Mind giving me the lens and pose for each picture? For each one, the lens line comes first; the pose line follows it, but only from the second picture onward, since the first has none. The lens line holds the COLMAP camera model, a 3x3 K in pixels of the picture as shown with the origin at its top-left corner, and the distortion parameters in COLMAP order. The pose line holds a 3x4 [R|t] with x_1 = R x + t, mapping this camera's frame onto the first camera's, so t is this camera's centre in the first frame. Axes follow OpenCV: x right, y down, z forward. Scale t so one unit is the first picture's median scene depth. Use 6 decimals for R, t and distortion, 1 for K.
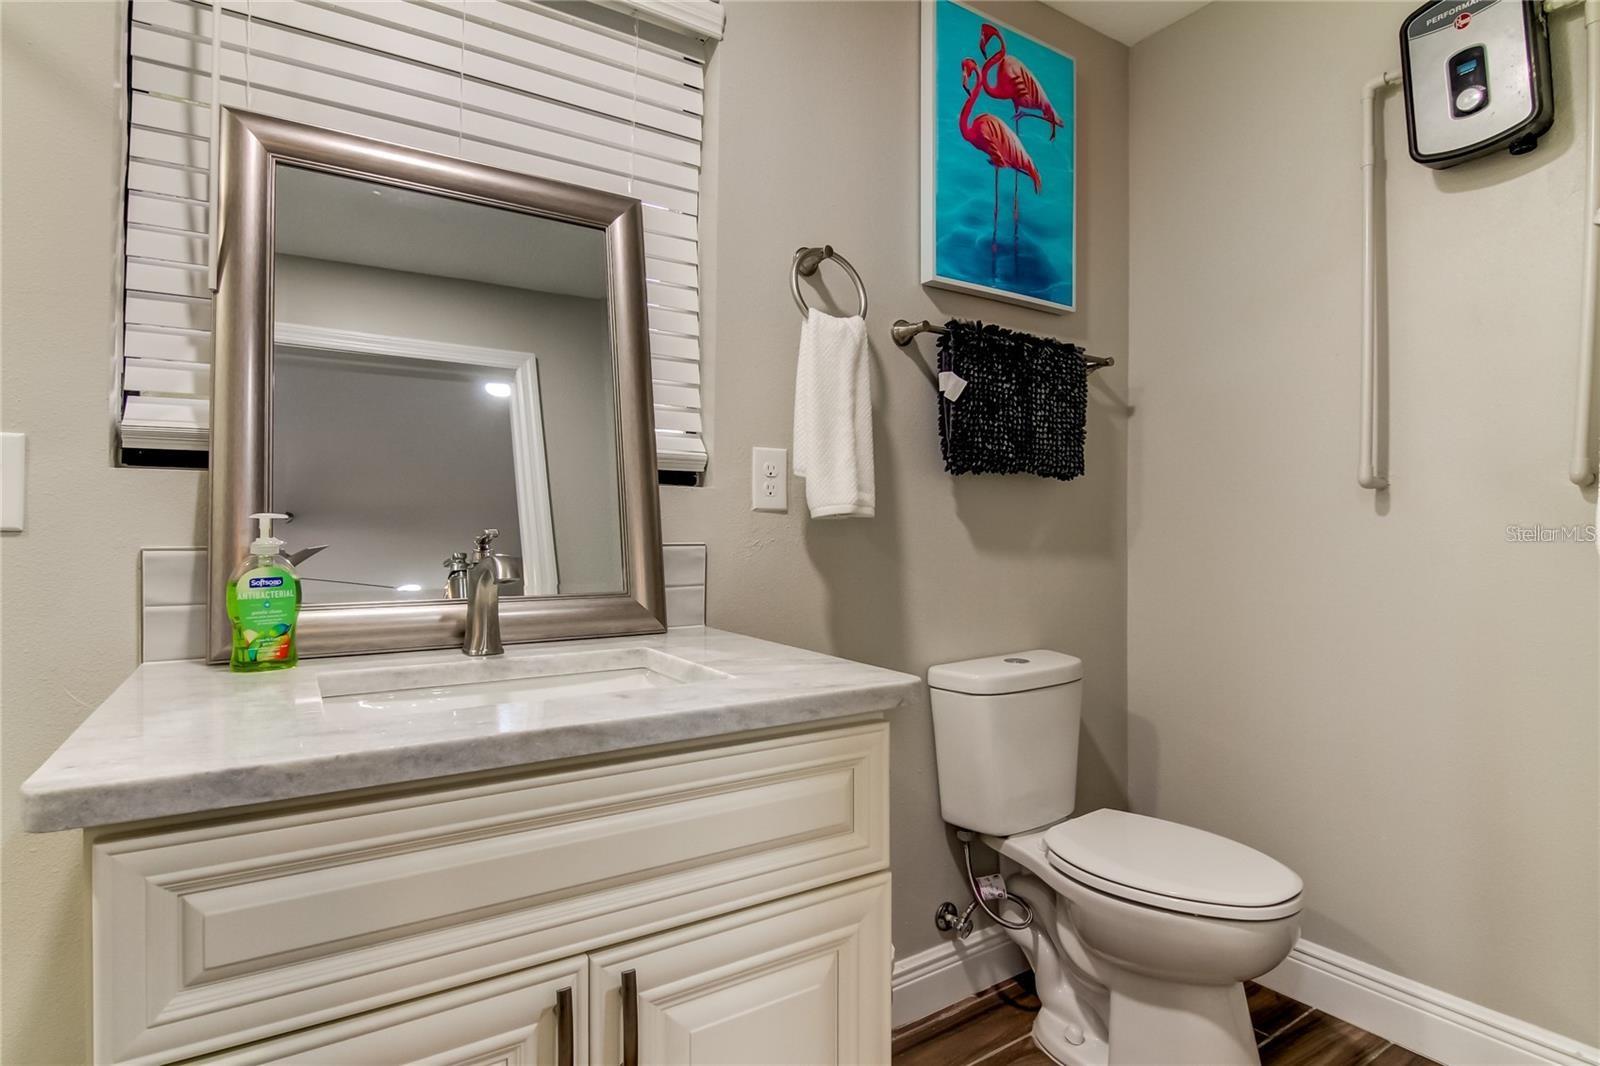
lens RADIAL K [[894.4, 0, 800.0], [0, 894.4, 533.0], [0, 0, 1]] dist [0.003729, -0.026280]
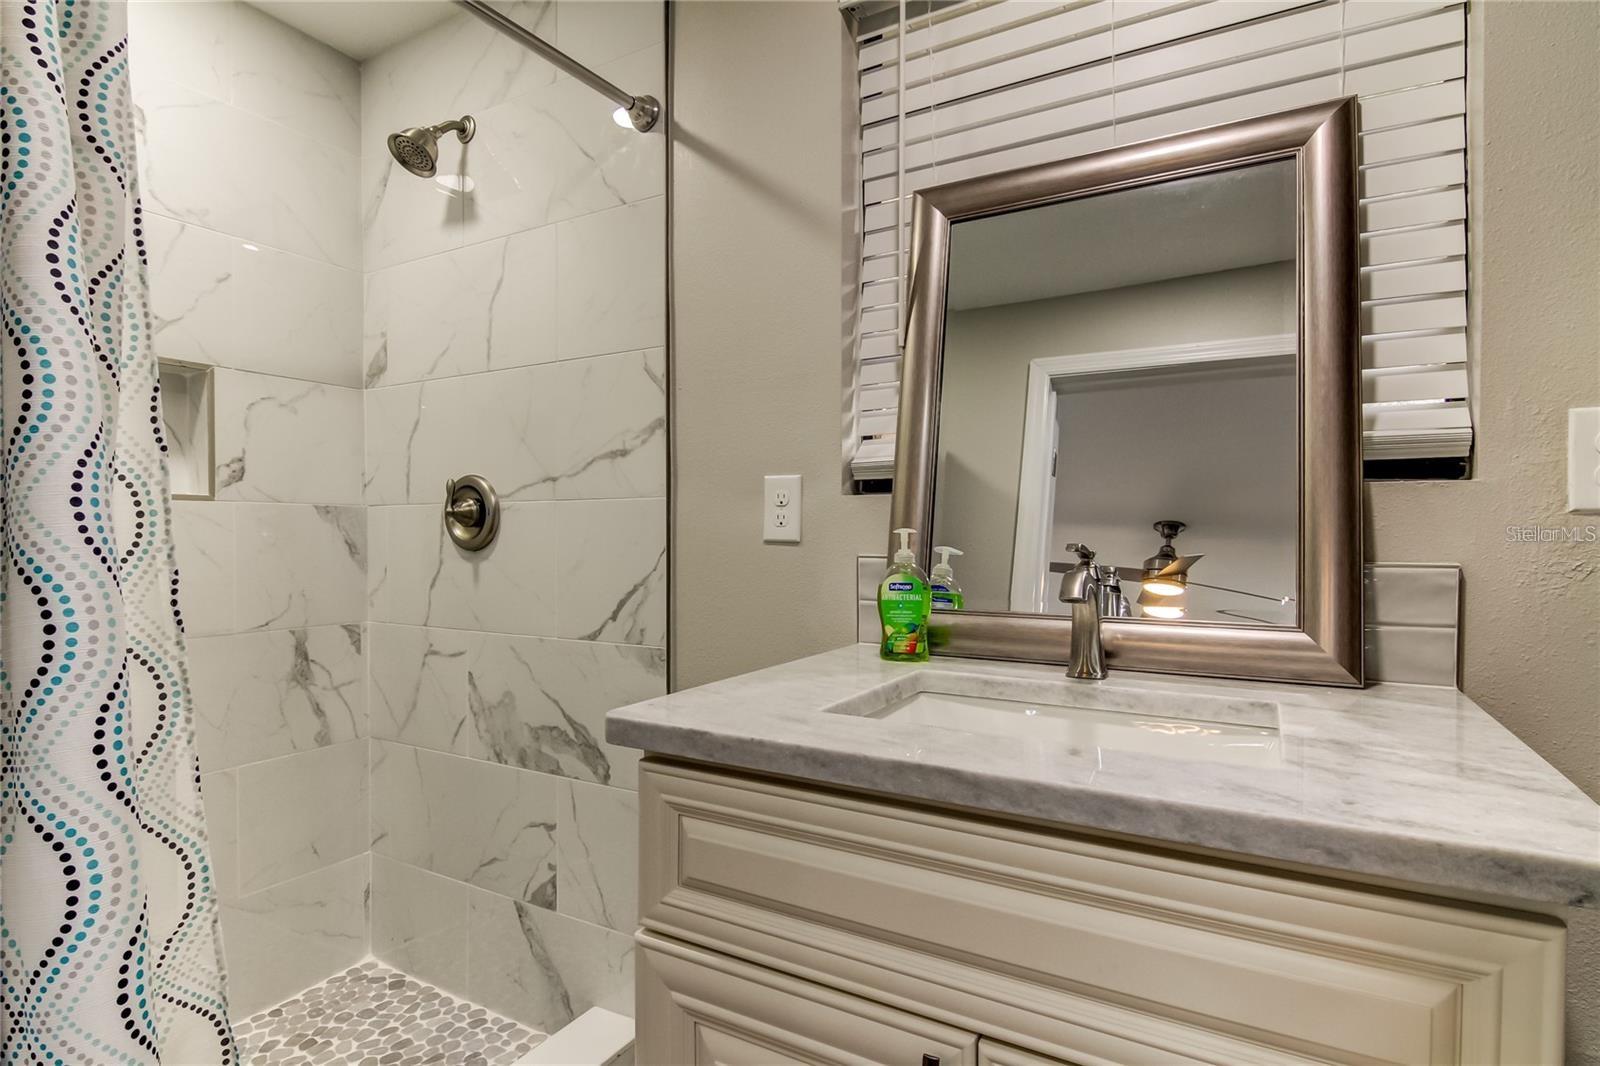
lens RADIAL K [[834.6, 0, 808.7], [0, 834.6, 536.7], [0, 0, 1]] dist [0.006176, -0.015848]
pose [[0.416189, 0.001555, -0.909277, 0.339045], [-0.002318, 0.999997, 0.000649, -0.011128], [0.909275, 0.001838, 0.416191, 0.404207]]
